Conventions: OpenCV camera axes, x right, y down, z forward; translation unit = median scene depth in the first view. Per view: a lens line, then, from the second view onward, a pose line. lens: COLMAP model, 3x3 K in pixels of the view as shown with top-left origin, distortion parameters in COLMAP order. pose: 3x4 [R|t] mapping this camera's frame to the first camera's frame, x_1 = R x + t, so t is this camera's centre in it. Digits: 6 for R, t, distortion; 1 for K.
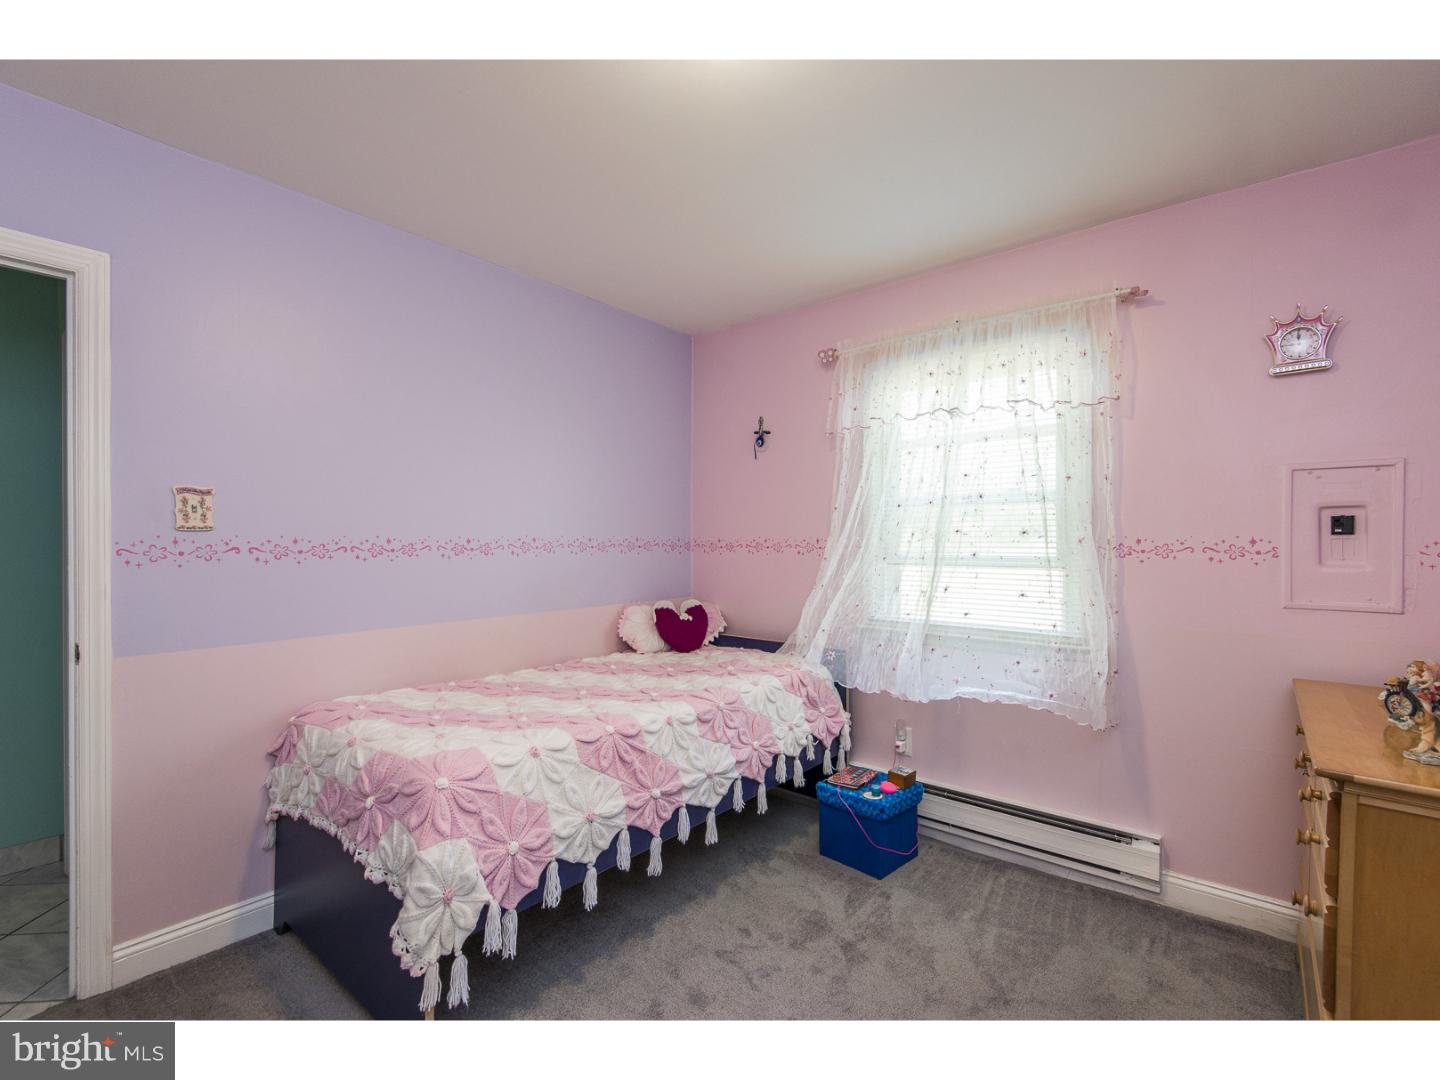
lens RADIAL K [[659.6, 0, 720.8], [0, 659.6, 536.5], [0, 0, 1]] dist [0.018956, -0.010421]
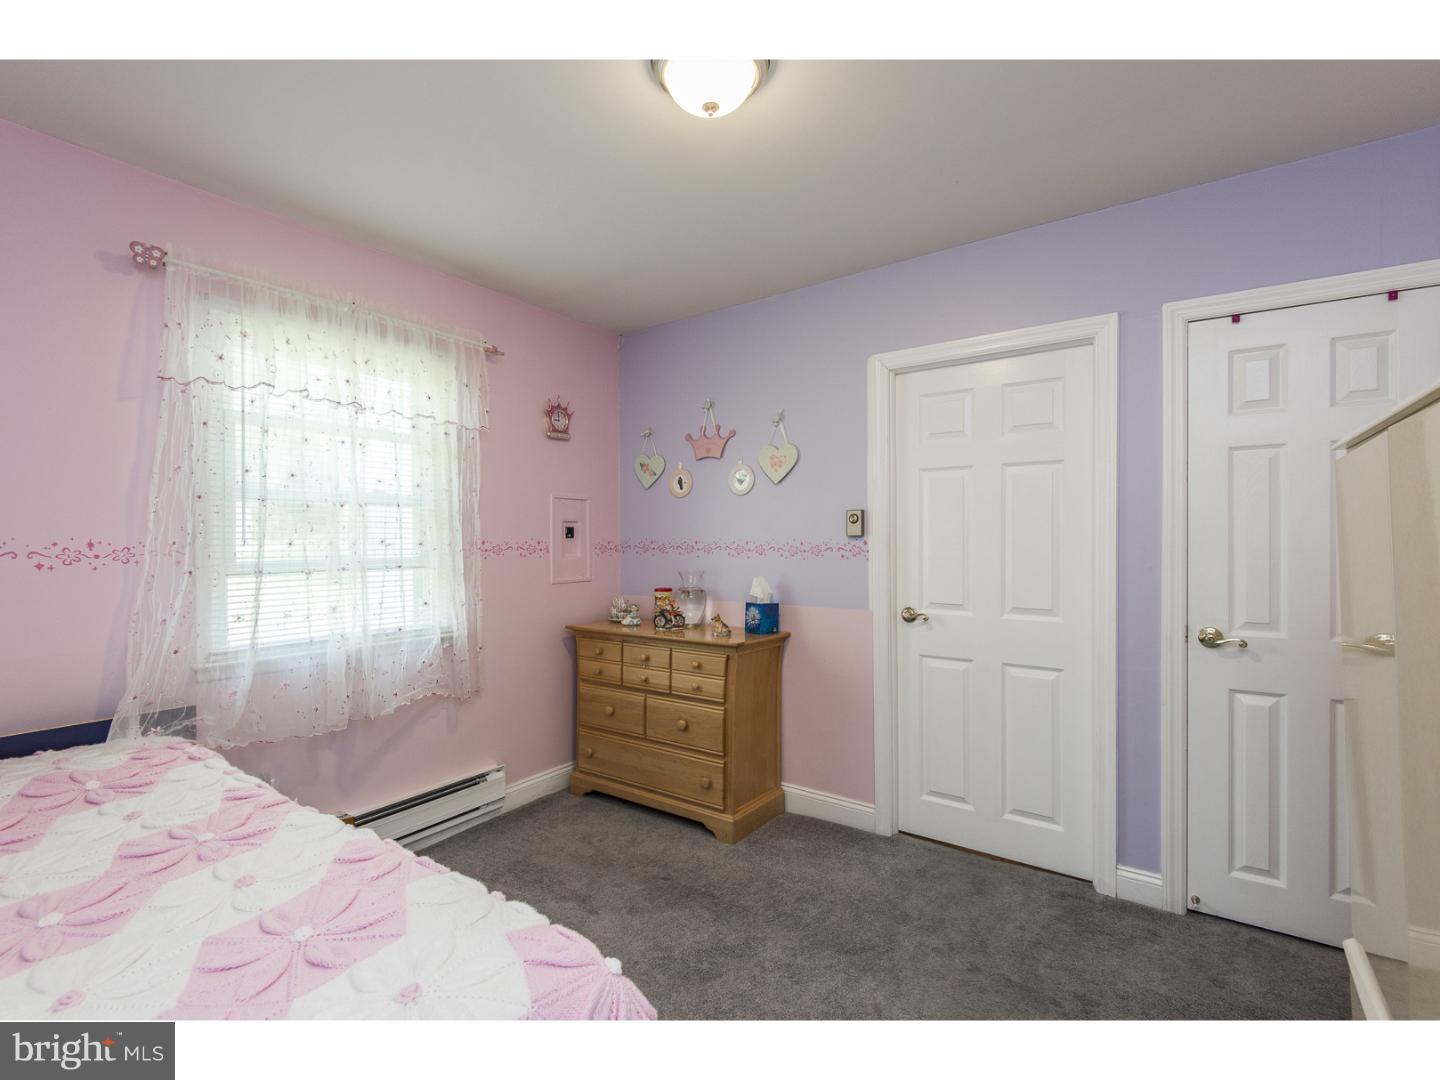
lens RADIAL K [[659.6, 0, 721.4], [0, 659.6, 544.1], [0, 0, 1]] dist [0.018956, -0.010421]
pose [[-0.082144, -0.006664, 0.996598, -0.652909], [-0.000376, 0.999978, 0.006655, 0.001343], [-0.996620, 0.000172, -0.082145, 0.625520]]
